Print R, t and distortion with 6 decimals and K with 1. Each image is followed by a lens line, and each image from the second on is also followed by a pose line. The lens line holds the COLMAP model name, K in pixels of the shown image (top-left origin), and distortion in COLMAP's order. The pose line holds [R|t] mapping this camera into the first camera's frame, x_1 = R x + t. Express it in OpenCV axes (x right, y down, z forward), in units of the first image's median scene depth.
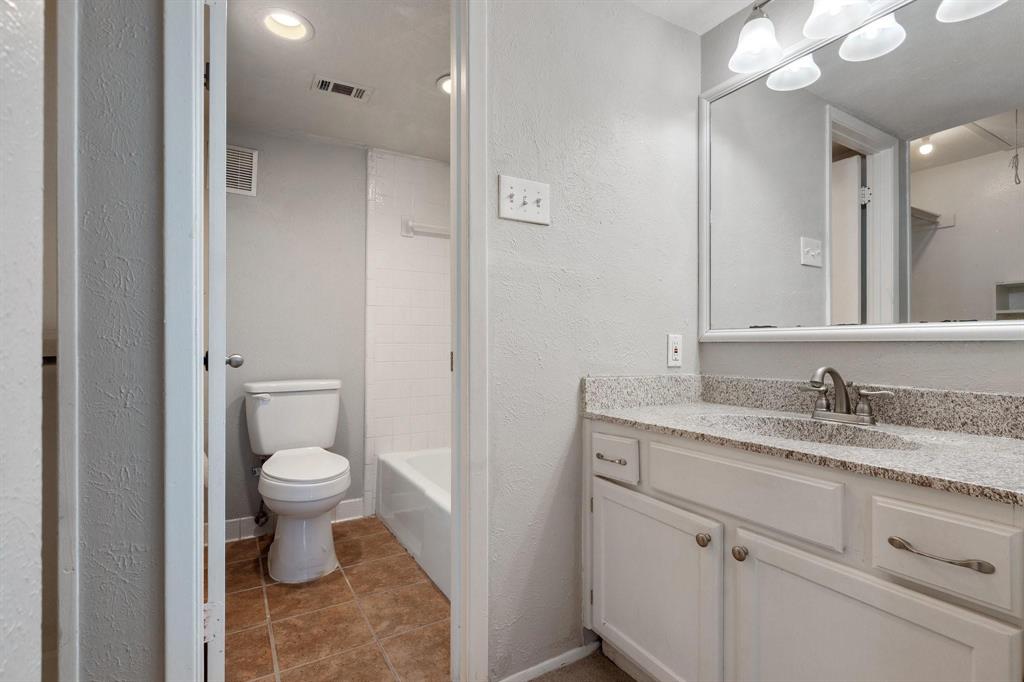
lens RADIAL K [[482.0, 0, 513.5], [0, 482.0, 340.4], [0, 0, 1]] dist [-0.002305, 0.002078]
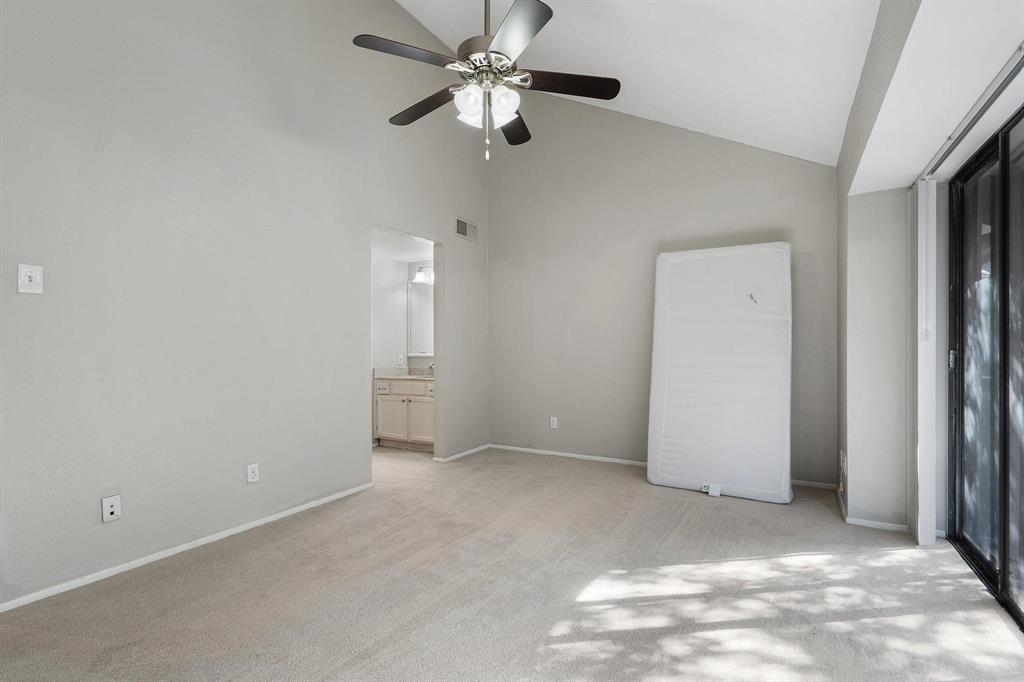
lens RADIAL K [[482.0, 0, 516.5], [0, 482.0, 347.1], [0, 0, 1]] dist [-0.002305, 0.002078]
pose [[0.872683, -0.005656, 0.488254, -0.680102], [0.005380, 0.999984, 0.001969, -0.079808], [-0.488257, 0.000908, 0.872699, -2.650976]]
